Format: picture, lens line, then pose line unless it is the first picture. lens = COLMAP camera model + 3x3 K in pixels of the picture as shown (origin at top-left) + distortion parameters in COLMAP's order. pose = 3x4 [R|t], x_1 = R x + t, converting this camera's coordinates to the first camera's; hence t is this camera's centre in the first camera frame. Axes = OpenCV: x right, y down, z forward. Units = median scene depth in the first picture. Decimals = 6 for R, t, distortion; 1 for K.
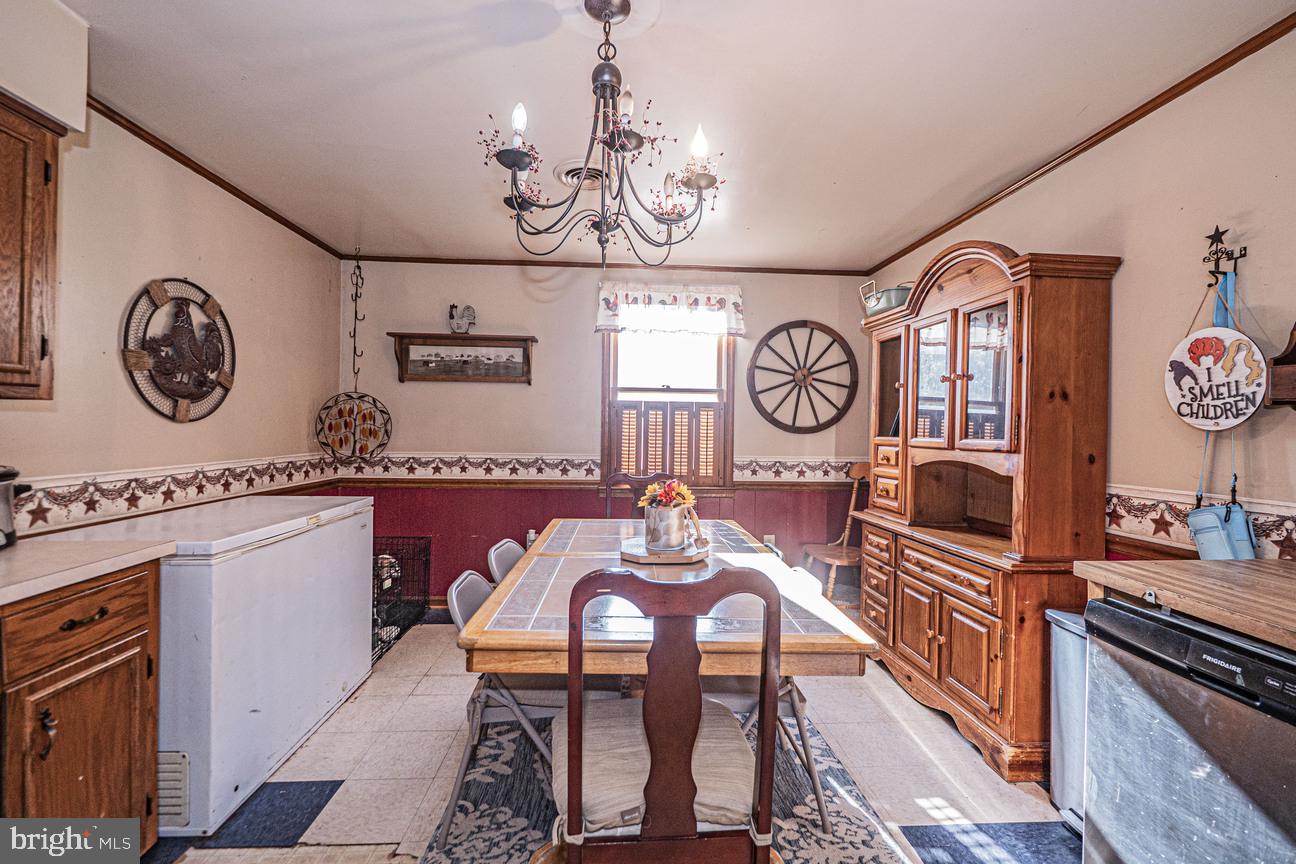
lens RADIAL K [[550.7, 0, 644.7], [0, 550.7, 426.5], [0, 0, 1]] dist [-0.000559, 0.000380]
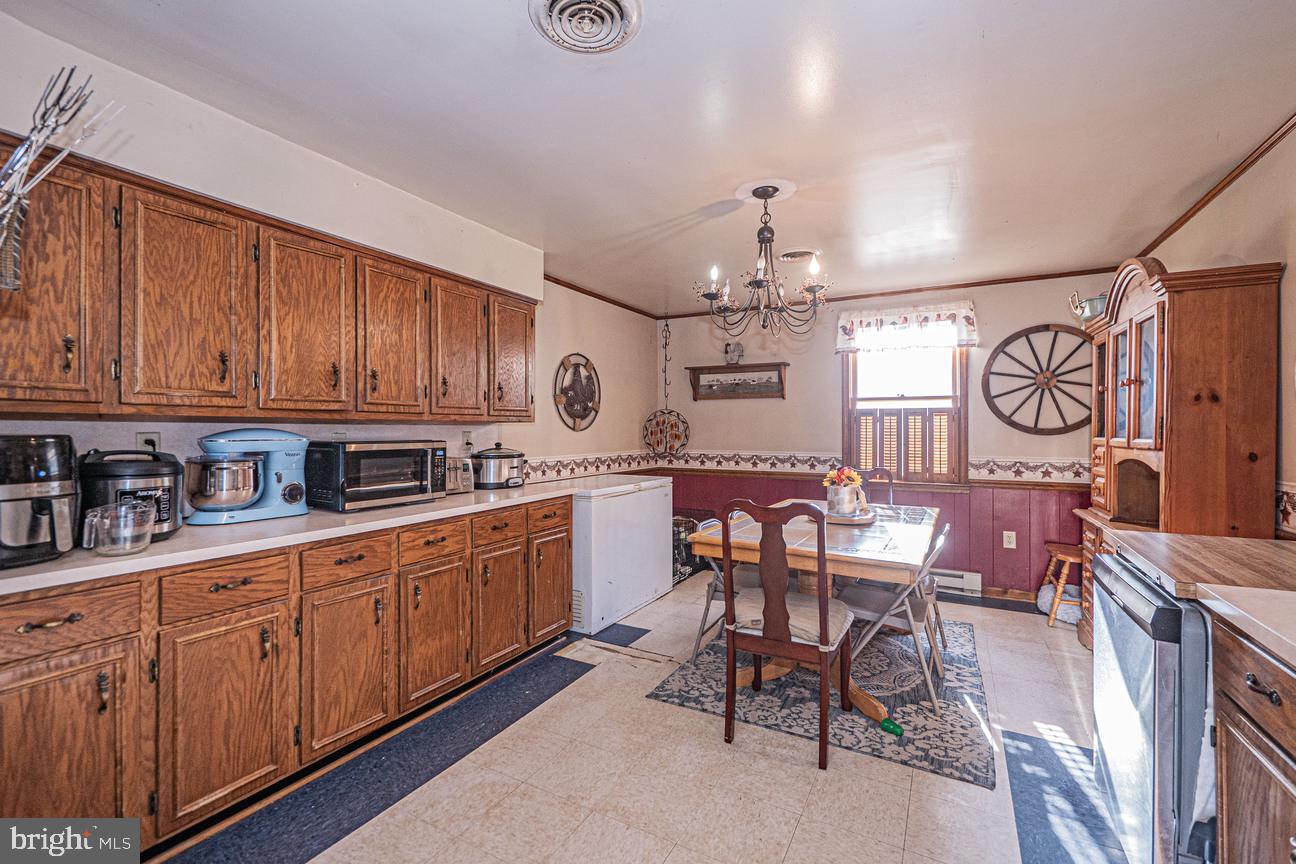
lens RADIAL K [[550.7, 0, 647.1], [0, 550.7, 432.2], [0, 0, 1]] dist [-0.000559, 0.000380]
pose [[0.846076, -0.010092, -0.532967, 0.351565], [0.011751, 0.999931, -0.000279, -0.001407], [0.532933, -0.006027, 0.846136, -0.451451]]
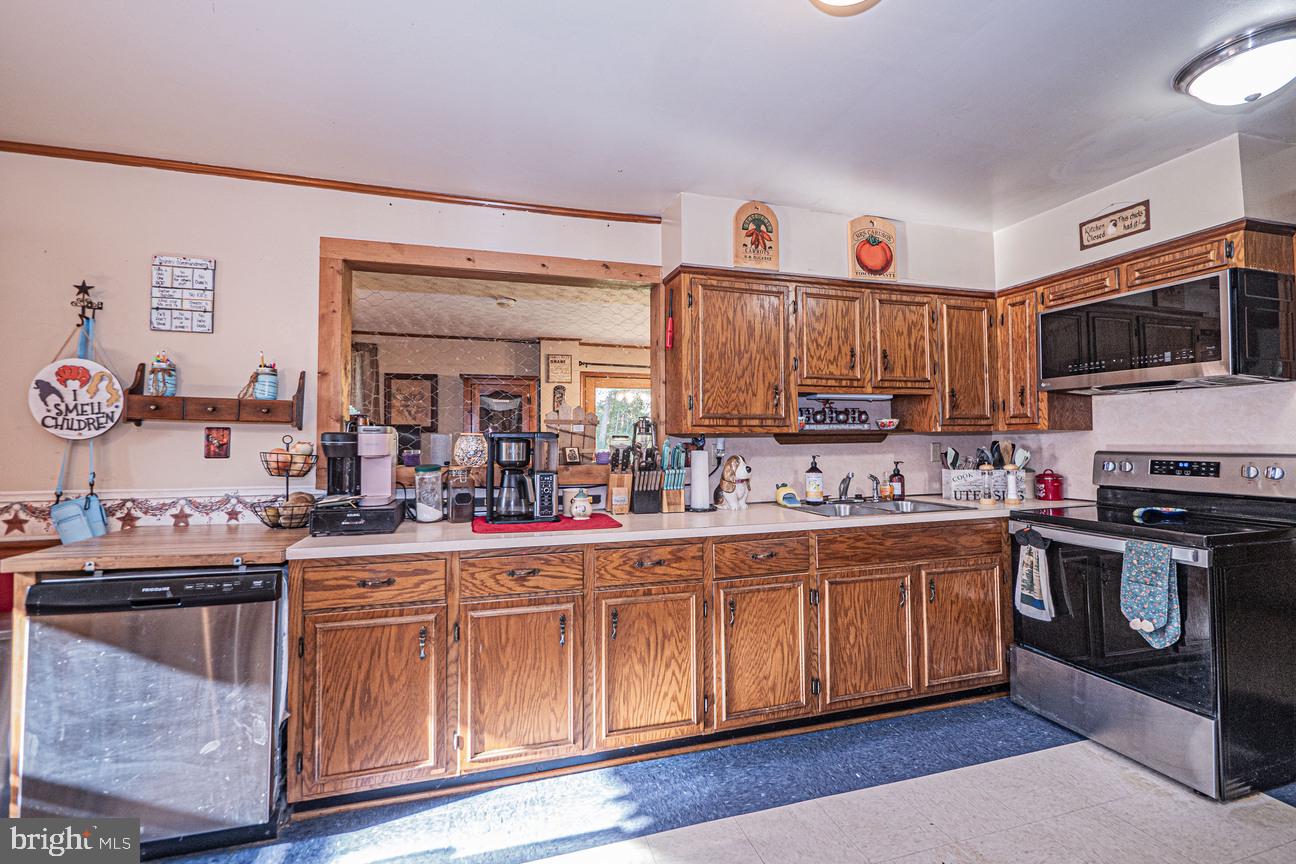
lens RADIAL K [[550.7, 0, 651.7], [0, 550.7, 427.5], [0, 0, 1]] dist [-0.000559, 0.000380]
pose [[-0.219992, 0.013059, 0.975414, -0.341232], [-0.005630, 0.999877, -0.014657, -0.006221], [-0.975485, -0.008716, -0.219891, -0.010314]]
